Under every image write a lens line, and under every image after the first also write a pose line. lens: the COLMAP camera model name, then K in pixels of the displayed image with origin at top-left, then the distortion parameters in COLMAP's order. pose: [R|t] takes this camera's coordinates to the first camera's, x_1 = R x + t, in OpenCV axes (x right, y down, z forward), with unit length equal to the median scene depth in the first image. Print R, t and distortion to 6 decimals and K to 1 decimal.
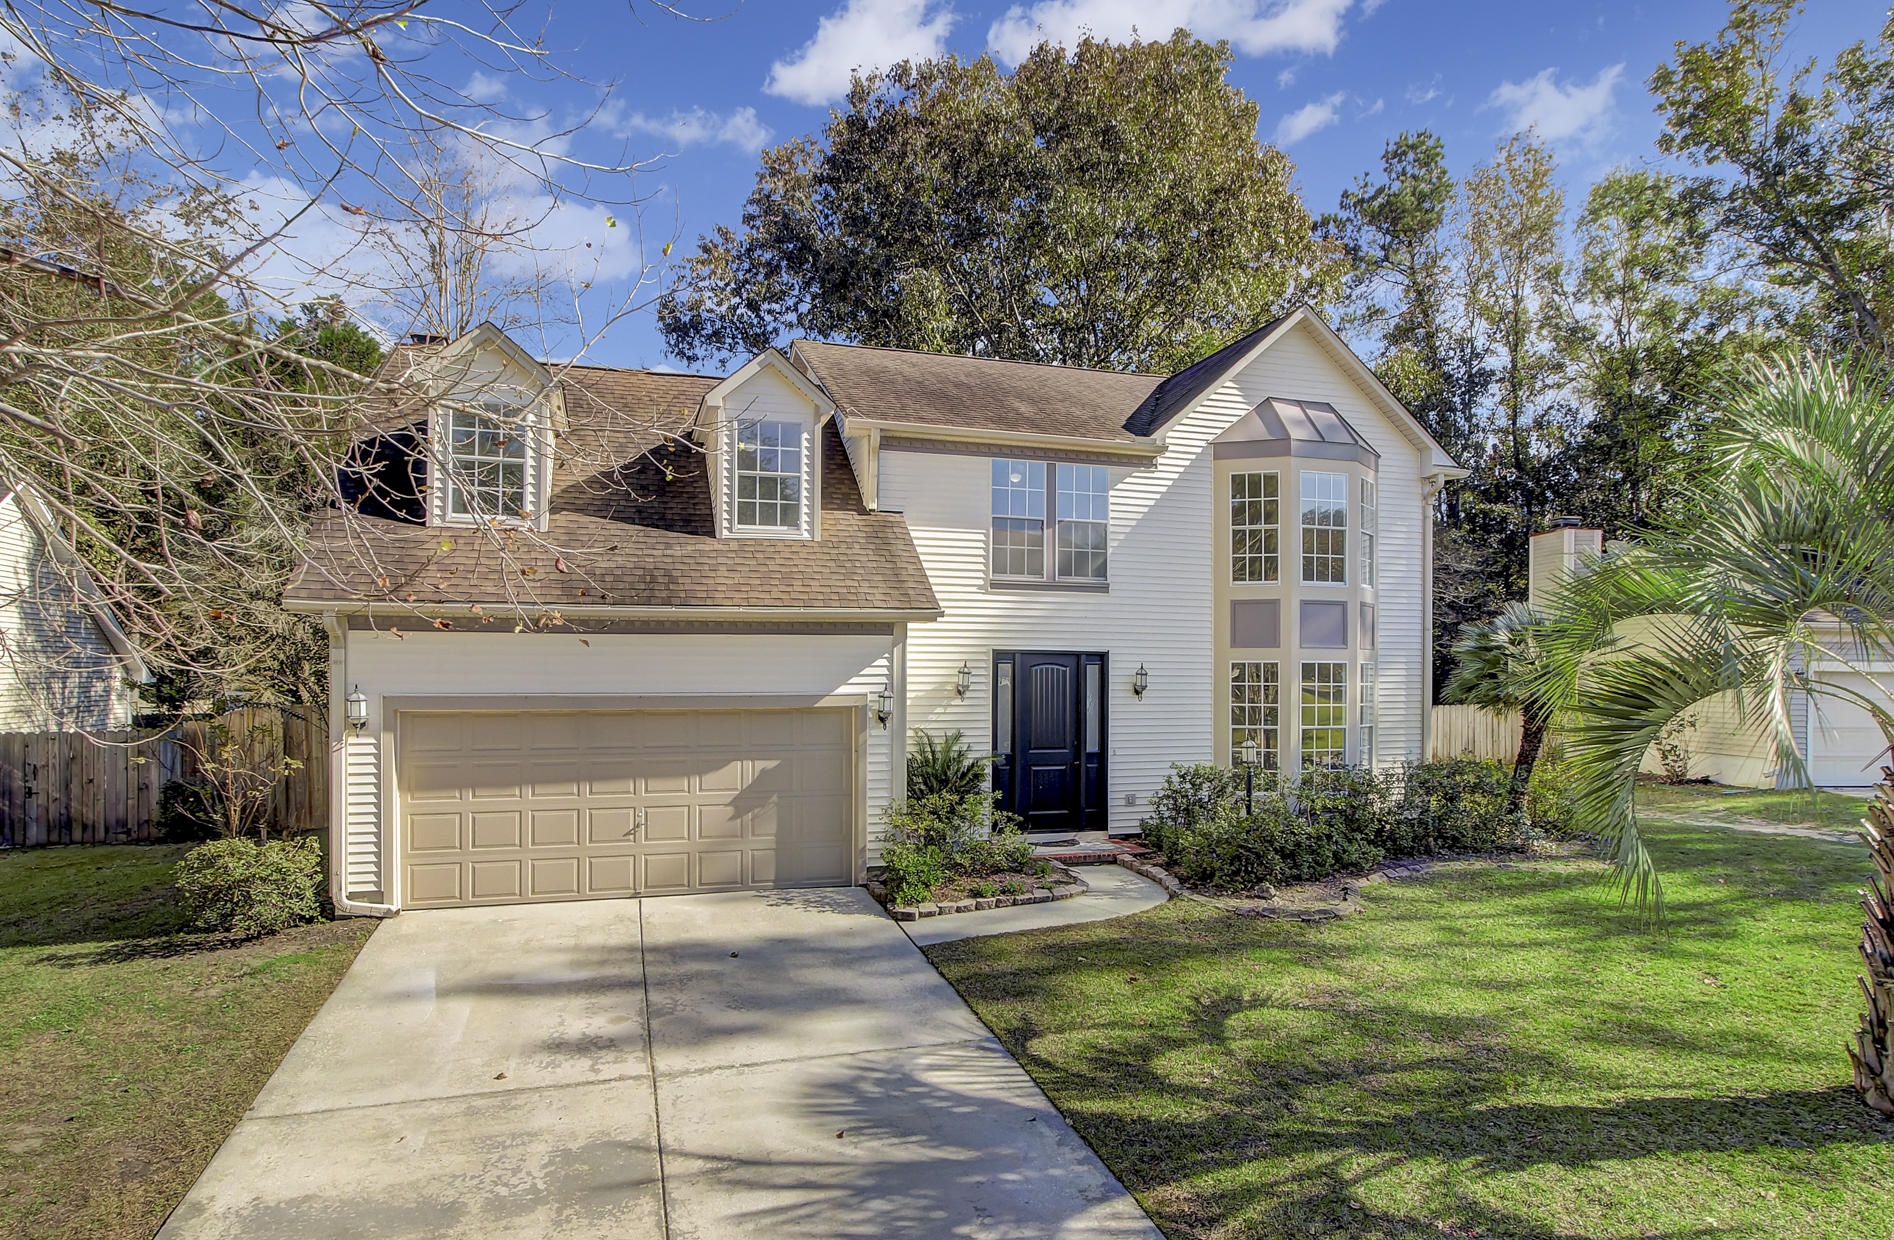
lens RADIAL K [[999.7, 0, 976.2], [0, 999.7, 686.6], [0, 0, 1]] dist [0.001719, 0.000662]
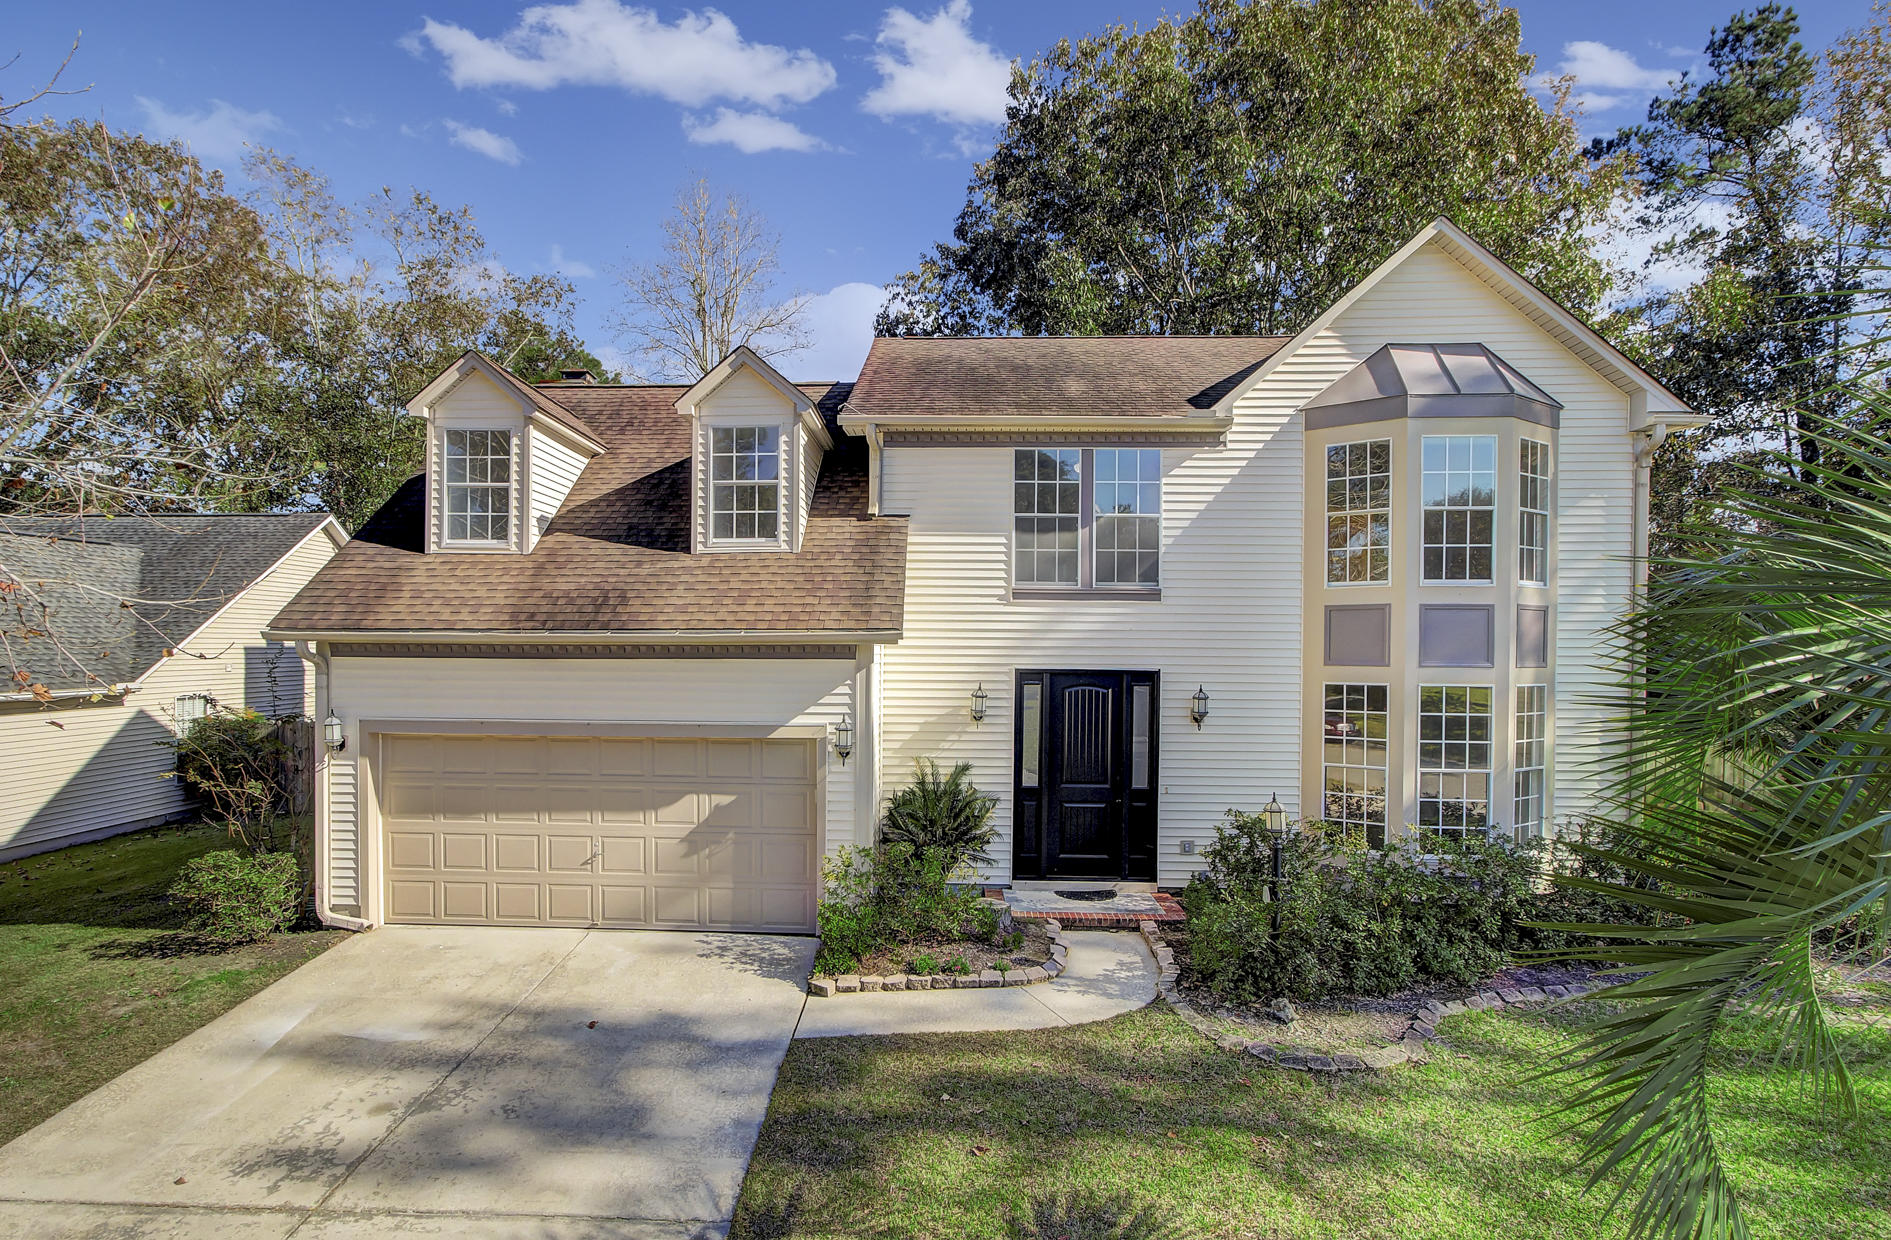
lens RADIAL K [[931.3, 0, 913.4], [0, 931.3, 679.0], [0, 0, 1]] dist [-0.001557, 0.001306]
pose [[0.944418, 0.012435, -0.328512, 0.206805], [-0.008220, 0.999865, 0.014218, -0.039284], [0.328645, -0.010727, 0.944393, 0.209063]]
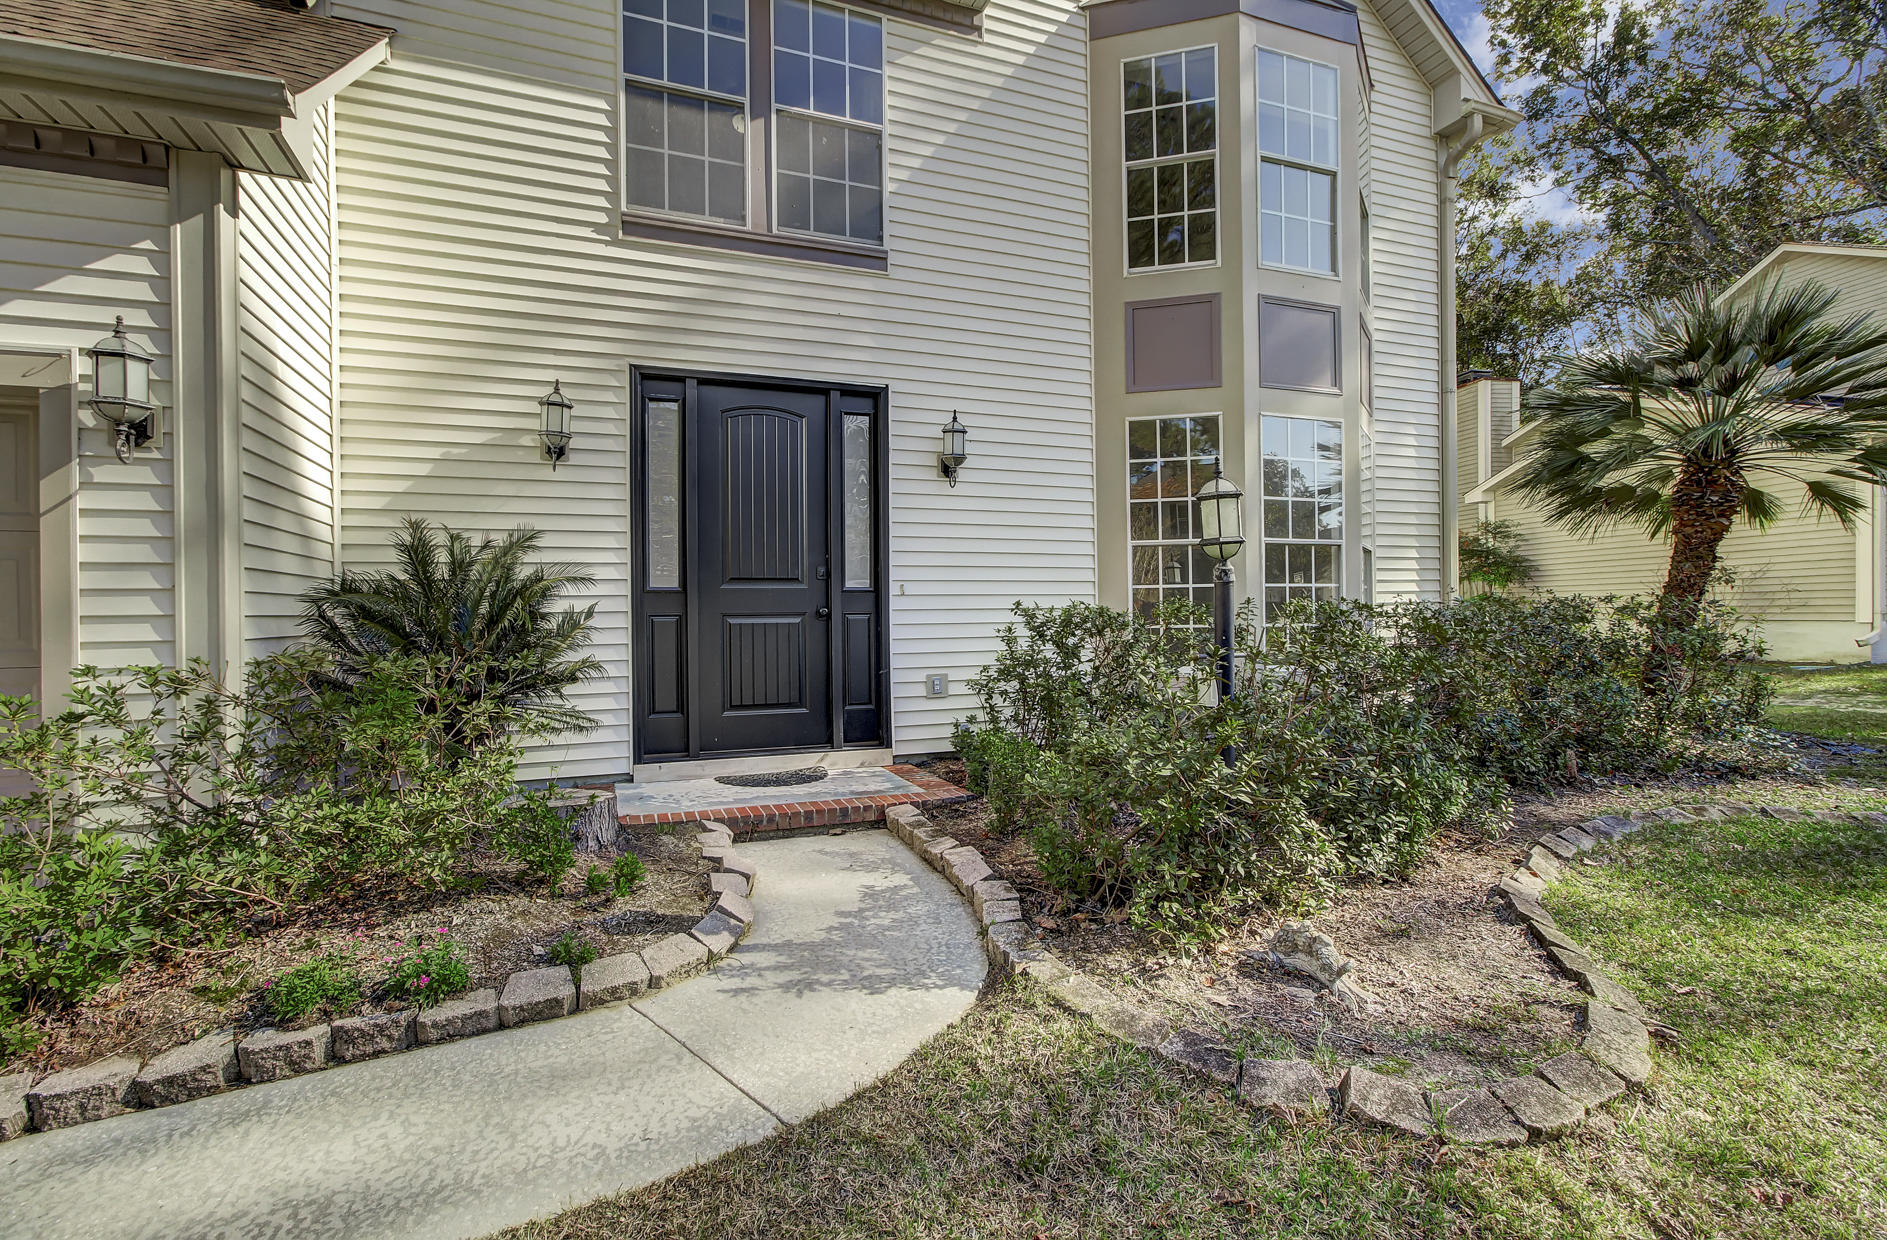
lens RADIAL K [[866.1, 0, 936.9], [0, 866.1, 611.9], [0, 0, 1]] dist [0.000741, 0.000404]
pose [[0.997178, -0.011729, 0.074153, 0.131334], [0.012049, 0.999920, -0.003871, 0.083580], [-0.074102, 0.004754, 0.997239, 0.607325]]
